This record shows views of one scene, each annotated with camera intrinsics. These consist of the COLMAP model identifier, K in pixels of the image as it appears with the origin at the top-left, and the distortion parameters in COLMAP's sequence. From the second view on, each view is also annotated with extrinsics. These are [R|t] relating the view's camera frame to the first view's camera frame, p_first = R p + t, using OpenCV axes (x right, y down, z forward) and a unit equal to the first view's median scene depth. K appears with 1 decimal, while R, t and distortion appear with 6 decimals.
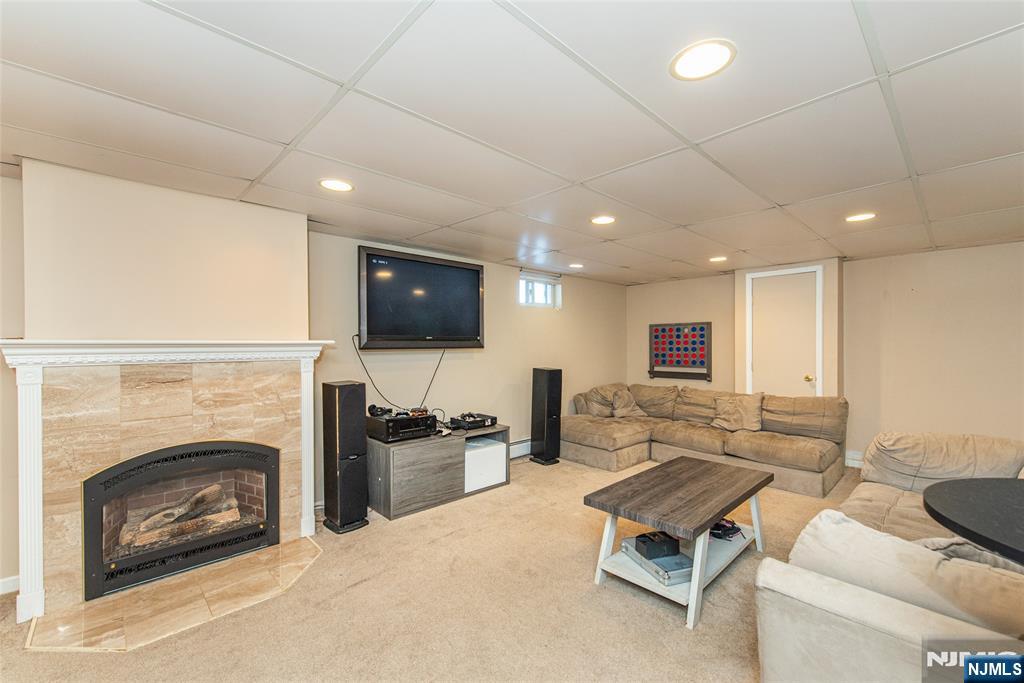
lens RADIAL K [[407.1, 0, 539.6], [0, 407.1, 347.5], [0, 0, 1]] dist [0.002234, -0.001028]
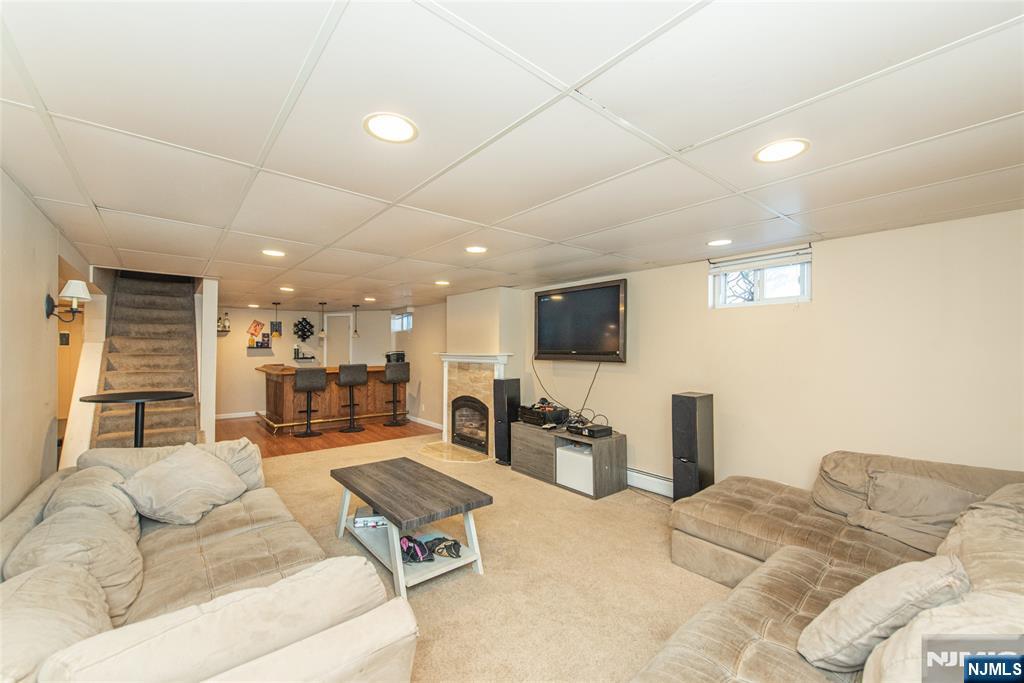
lens RADIAL K [[407.1, 0, 507.3], [0, 407.1, 343.6], [0, 0, 1]] dist [0.002234, -0.001028]
pose [[-0.074802, -0.010090, -0.997147, 1.040925], [-0.014237, 0.999858, -0.009049, -0.038183], [0.997097, 0.013519, -0.074935, 0.952353]]
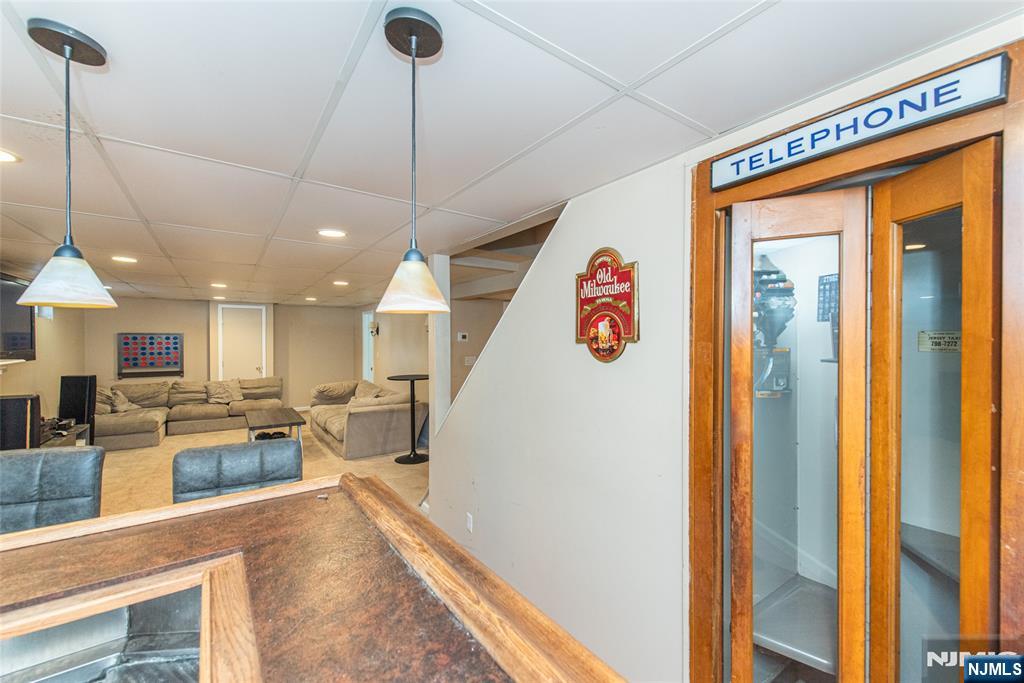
lens RADIAL K [[407.1, 0, 508.7], [0, 407.1, 341.9], [0, 0, 1]] dist [0.002234, -0.001028]
pose [[0.149039, -0.002596, 0.988828, -0.772727], [0.003390, 0.999992, 0.002114, -0.032511], [-0.988825, 0.003037, 0.149047, -0.291546]]
